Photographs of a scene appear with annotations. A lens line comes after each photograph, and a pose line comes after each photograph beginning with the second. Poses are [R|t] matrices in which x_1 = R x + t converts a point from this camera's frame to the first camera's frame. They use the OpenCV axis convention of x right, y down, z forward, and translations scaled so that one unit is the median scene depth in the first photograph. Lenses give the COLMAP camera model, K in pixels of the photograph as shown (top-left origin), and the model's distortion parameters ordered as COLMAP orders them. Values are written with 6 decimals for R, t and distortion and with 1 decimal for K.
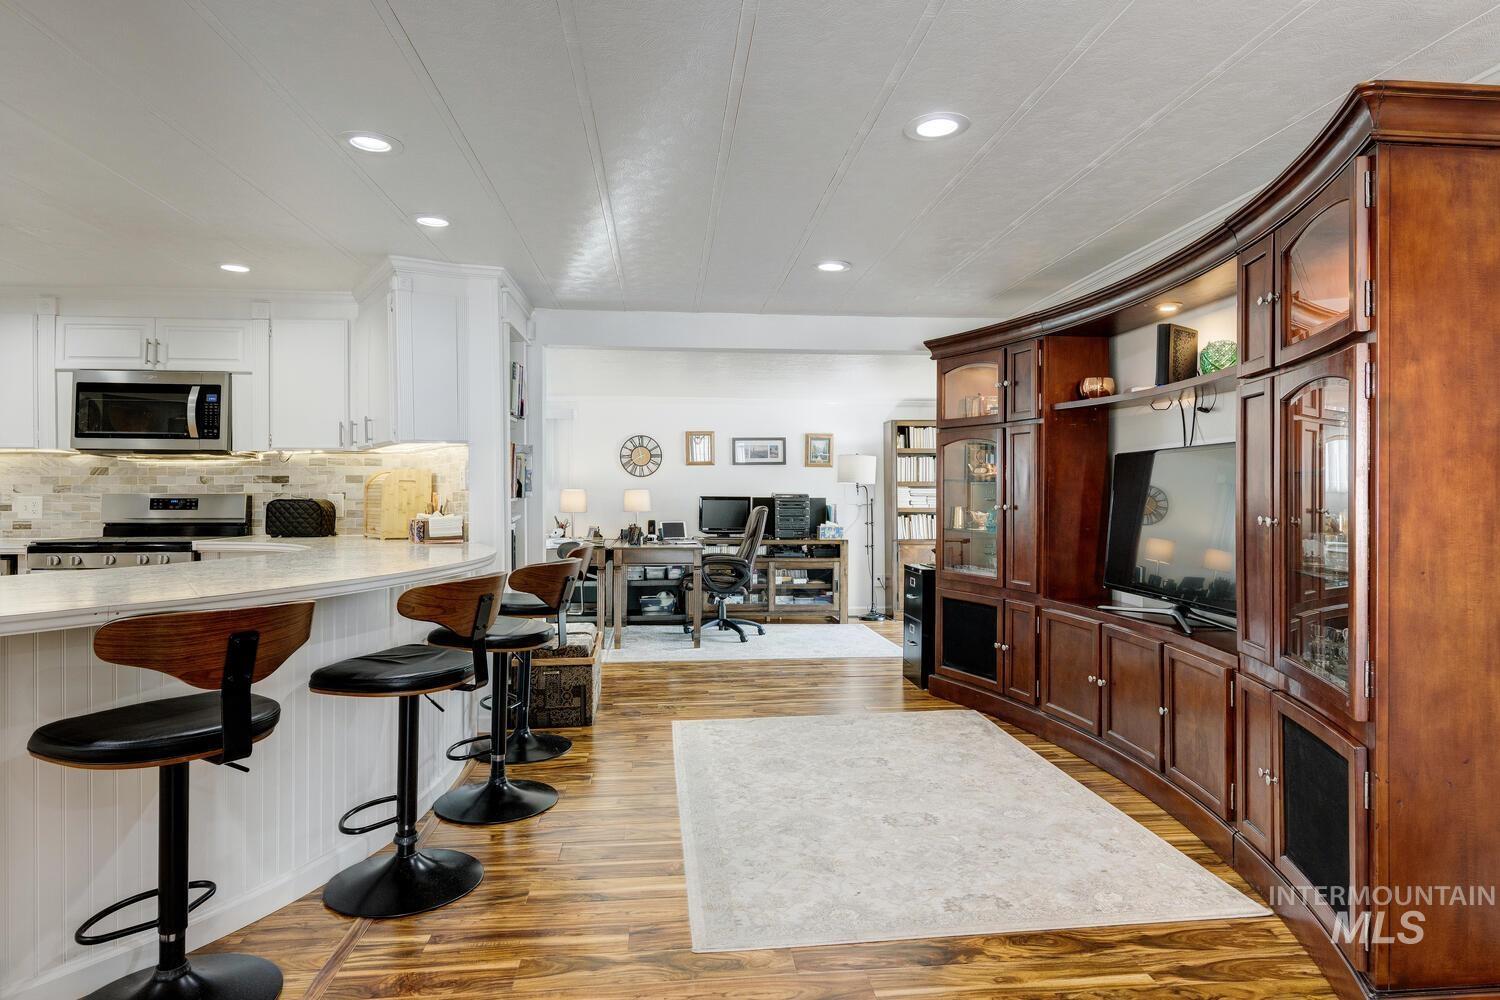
lens RADIAL K [[862.1, 0, 744.4], [0, 862.1, 483.2], [0, 0, 1]] dist [0.010887, 0.003967]
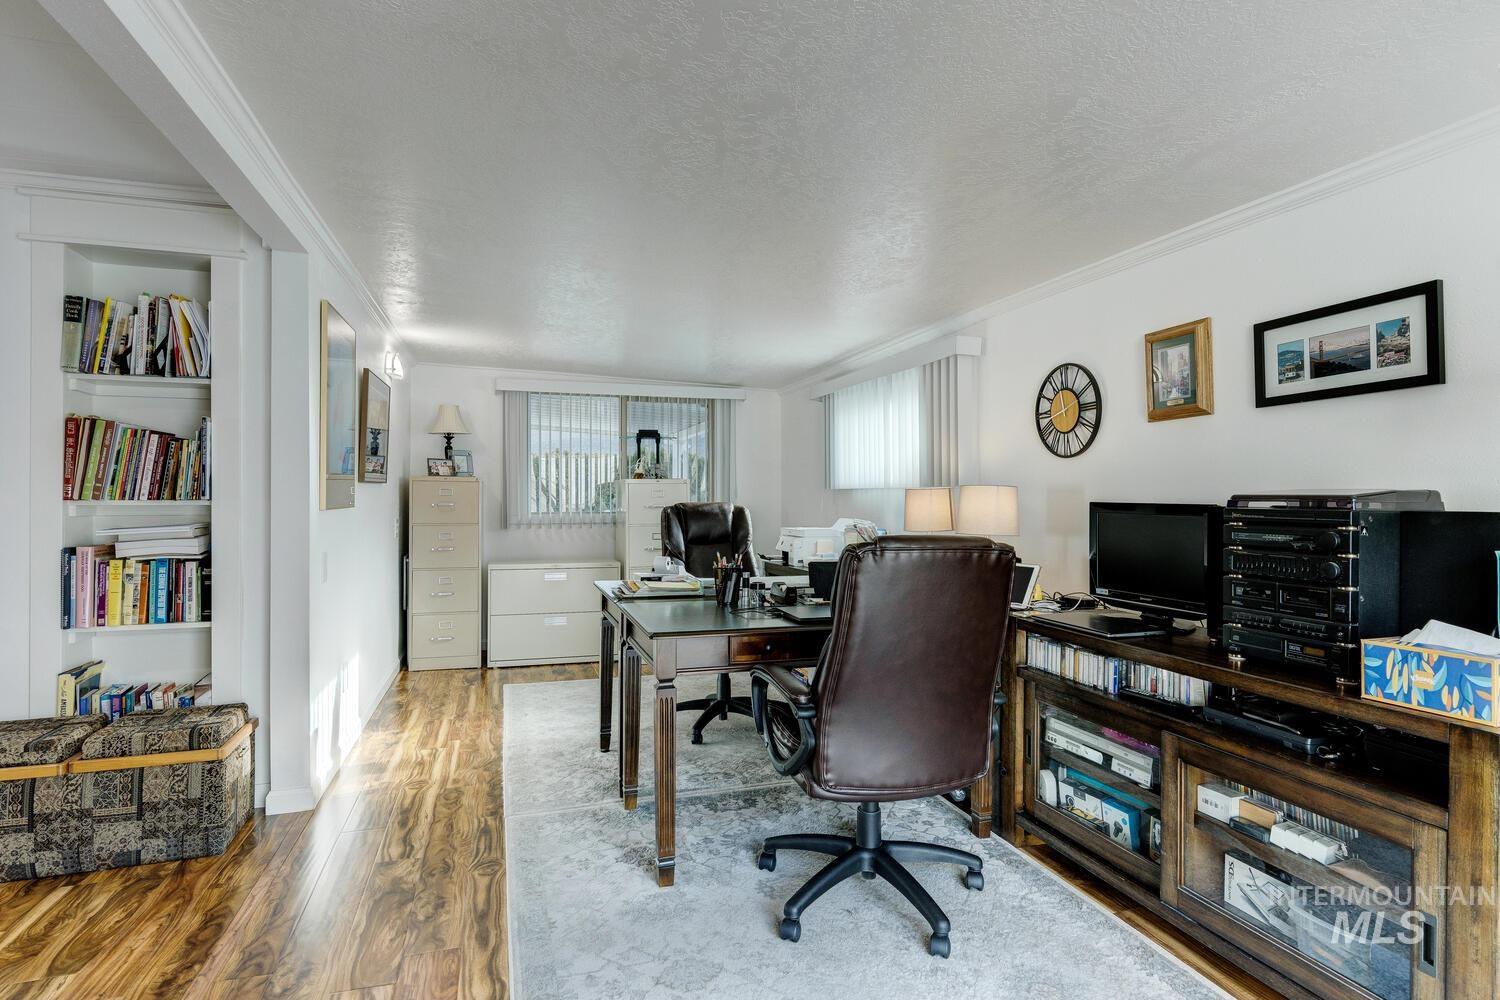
lens RADIAL K [[778.6, 0, 741.2], [0, 778.6, 494.0], [0, 0, 1]] dist [0.011846, -0.002387]
pose [[0.192012, -0.002328, -0.981390, 0.416372], [0.006618, 0.999978, -0.001077, 0.018724], [0.981370, -0.006288, 0.192023, 1.285910]]
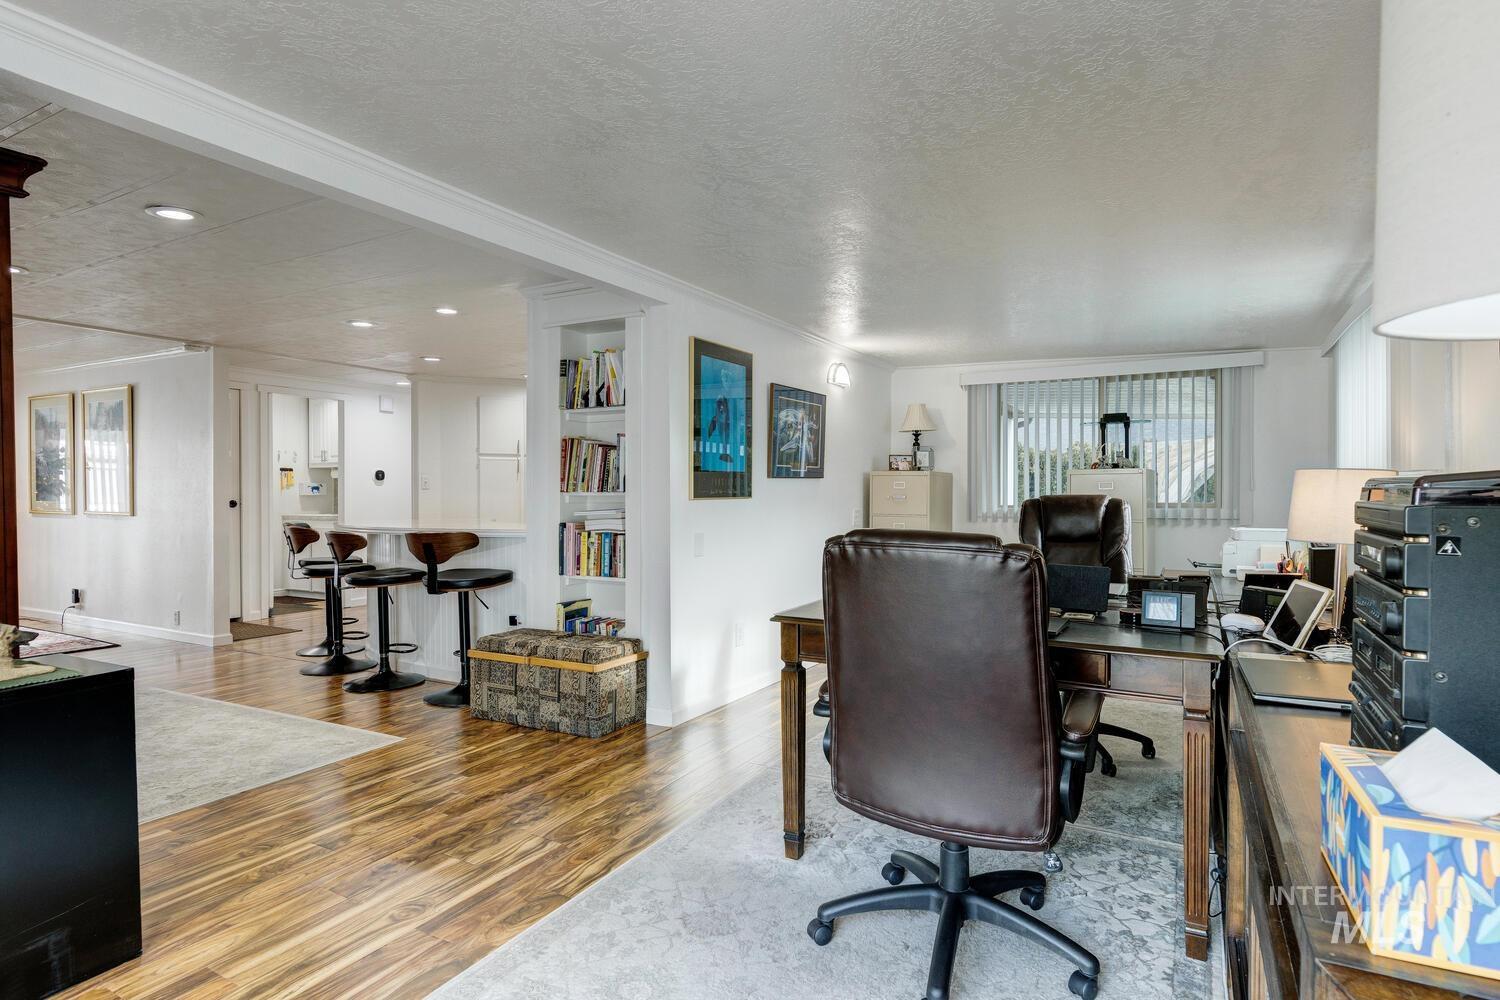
lens RADIAL K [[778.6, 0, 743.5], [0, 778.6, 497.5], [0, 0, 1]] dist [0.011846, -0.002387]
pose [[-0.568570, 0.008777, -0.822588, 0.365035], [0.008654, 0.999952, 0.004688, 0.023299], [0.822589, -0.004453, -0.568619, 1.599785]]
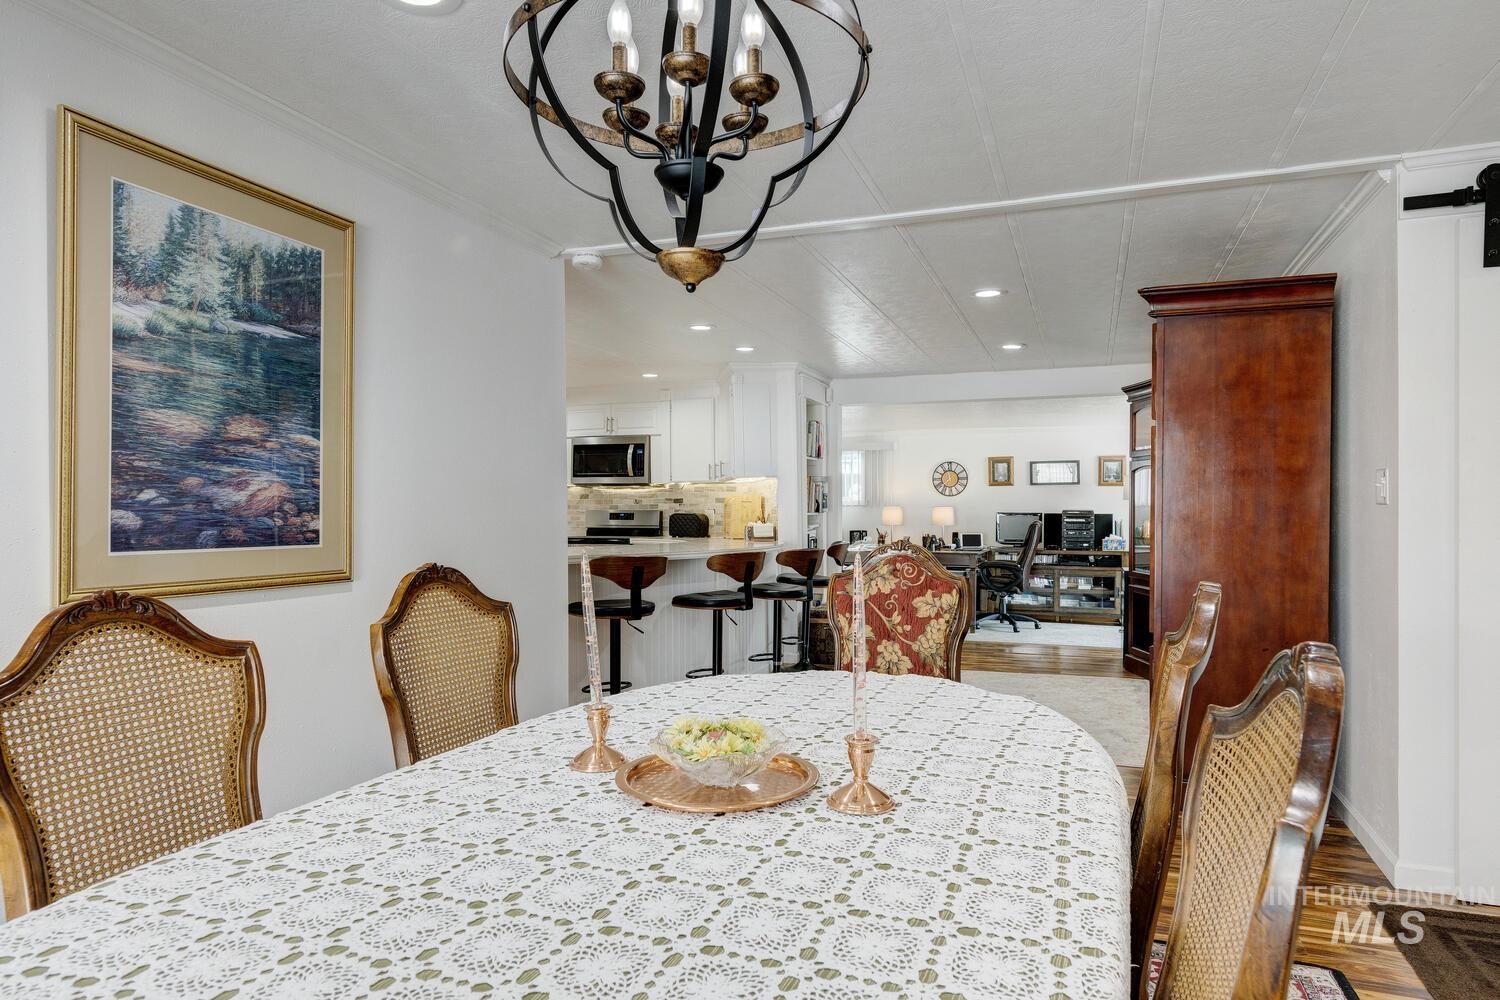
lens RADIAL K [[935.2, 0, 753.2], [0, 935.2, 504.4], [0, 0, 1]] dist [0.007884, 0.000552]
pose [[0.898928, -0.003619, -0.438082, 0.344979], [0.005366, 0.999982, 0.002750, -0.001925], [0.438064, -0.004823, 0.898931, -0.486478]]
